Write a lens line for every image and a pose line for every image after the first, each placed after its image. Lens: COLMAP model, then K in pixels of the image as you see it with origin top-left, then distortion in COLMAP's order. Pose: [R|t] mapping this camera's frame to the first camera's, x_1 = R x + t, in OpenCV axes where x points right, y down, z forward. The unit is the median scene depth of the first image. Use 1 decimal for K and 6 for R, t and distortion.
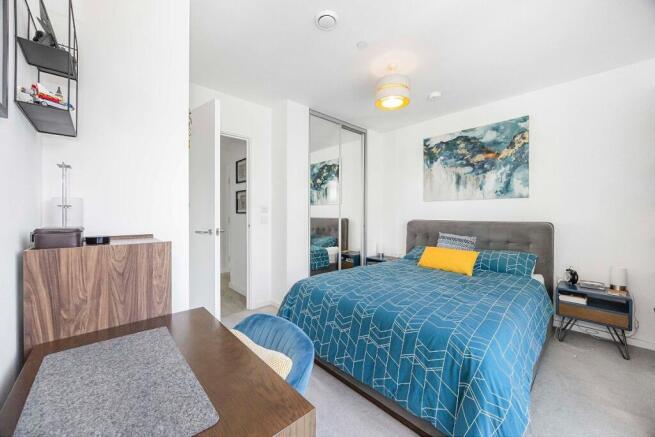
lens RADIAL K [[251.4, 0, 327.6], [0, 251.4, 216.4], [0, 0, 1]] dist [-0.001278, -0.000113]
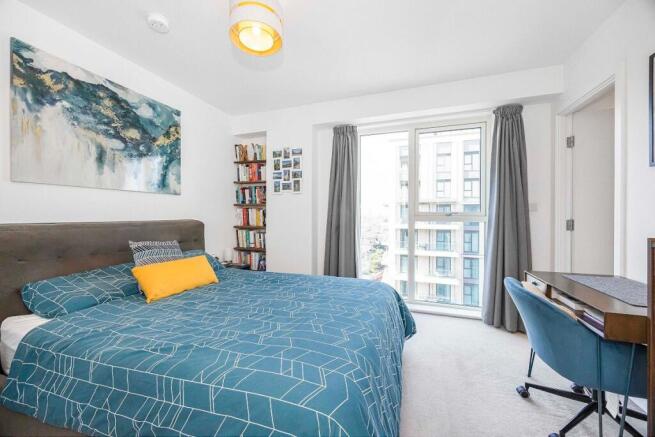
lens RADIAL K [[251.4, 0, 329.0], [0, 251.4, 214.7], [0, 0, 1]] dist [-0.001278, -0.000113]
pose [[-0.489278, -0.004983, 0.872113, -0.298643], [0.009167, 0.999899, 0.010856, -0.003721], [-0.872079, 0.013306, -0.489183, 0.860043]]
